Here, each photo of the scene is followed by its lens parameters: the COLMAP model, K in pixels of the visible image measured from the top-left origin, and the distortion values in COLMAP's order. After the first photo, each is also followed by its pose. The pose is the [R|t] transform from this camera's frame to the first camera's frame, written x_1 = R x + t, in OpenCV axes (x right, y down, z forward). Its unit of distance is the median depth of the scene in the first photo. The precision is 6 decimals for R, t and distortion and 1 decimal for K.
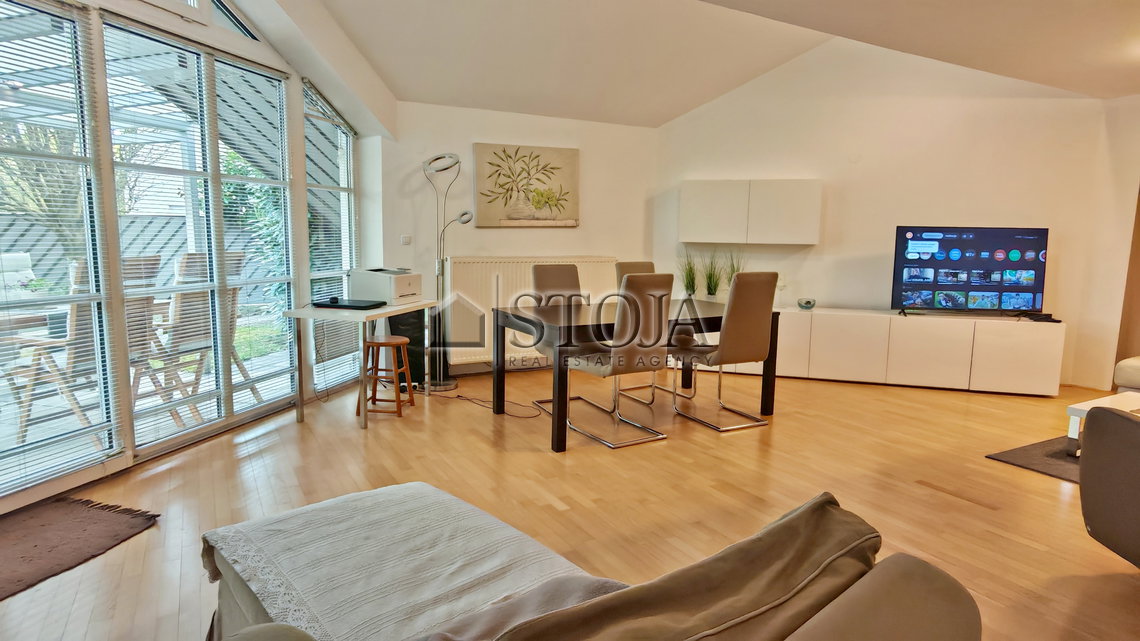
lens RADIAL K [[639.7, 0, 564.3], [0, 639.7, 323.7], [0, 0, 1]] dist [-0.007630, 0.003967]
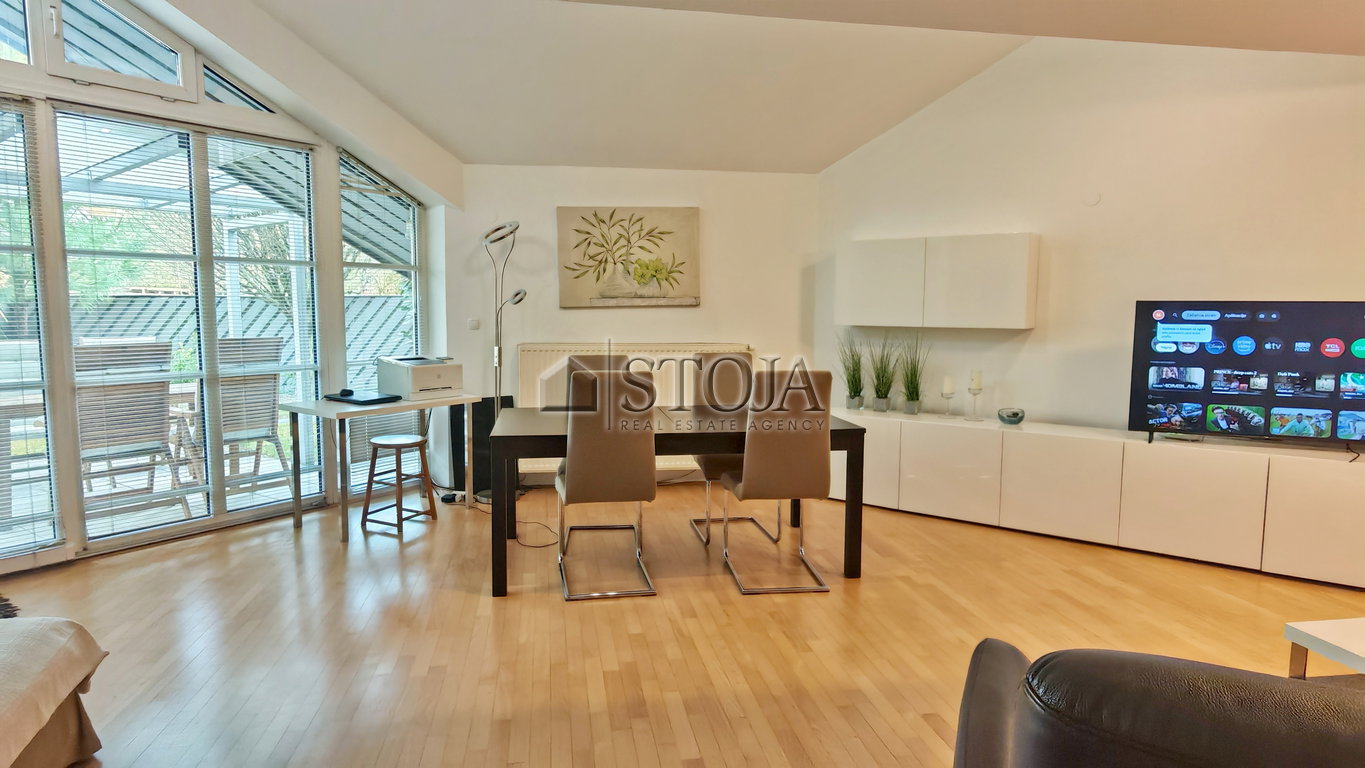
lens RADIAL K [[766.0, 0, 684.0], [0, 766.0, 386.1], [0, 0, 1]] dist [-0.007630, 0.003967]
pose [[0.939340, 0.026584, -0.341957, 0.358966], [-0.040465, 0.998618, -0.033523, -0.023509], [0.340593, 0.045327, 0.939117, 0.130713]]
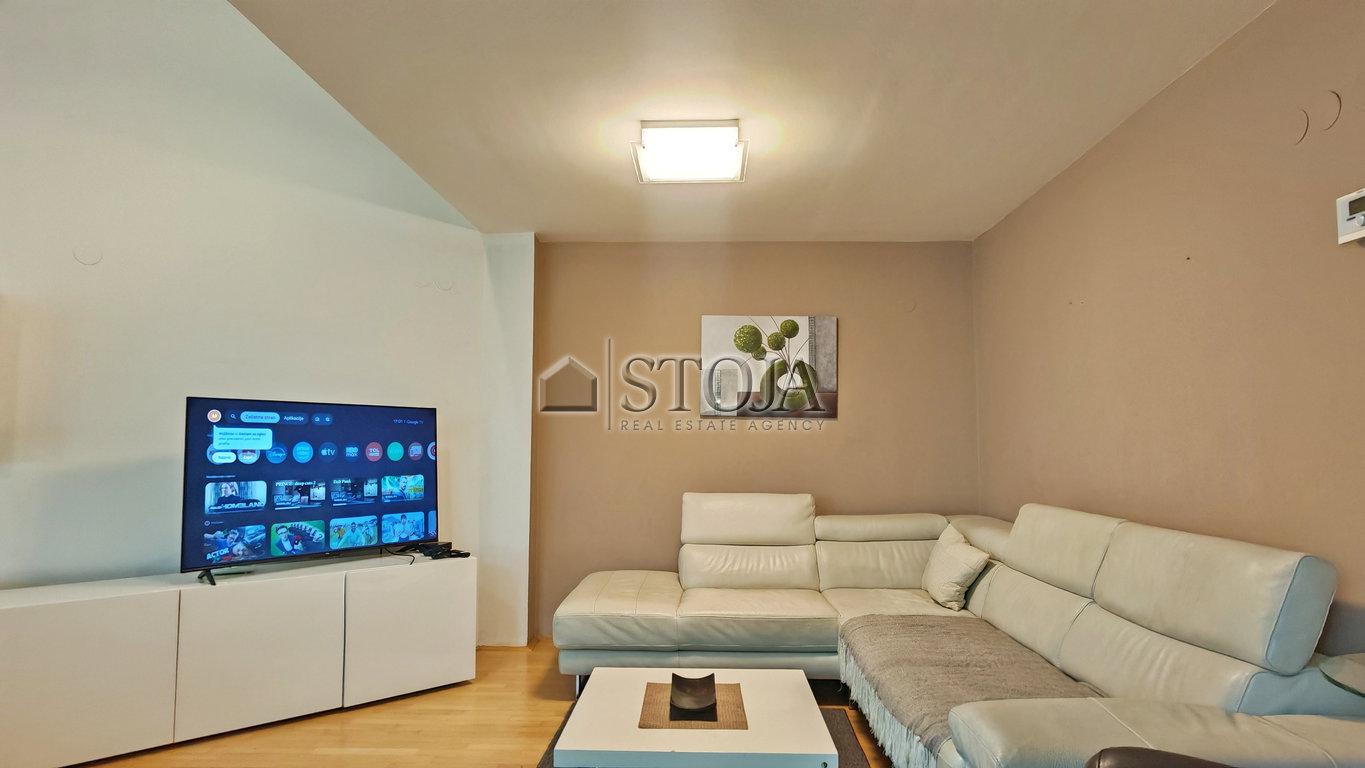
lens RADIAL K [[766.0, 0, 674.8], [0, 766.0, 383.7], [0, 0, 1]] dist [-0.007630, 0.003967]
pose [[0.513343, 0.052639, 0.856568, 0.216265], [0.123213, 0.983255, -0.134266, -0.039971], [-0.849293, 0.174464, 0.498261, 0.399784]]
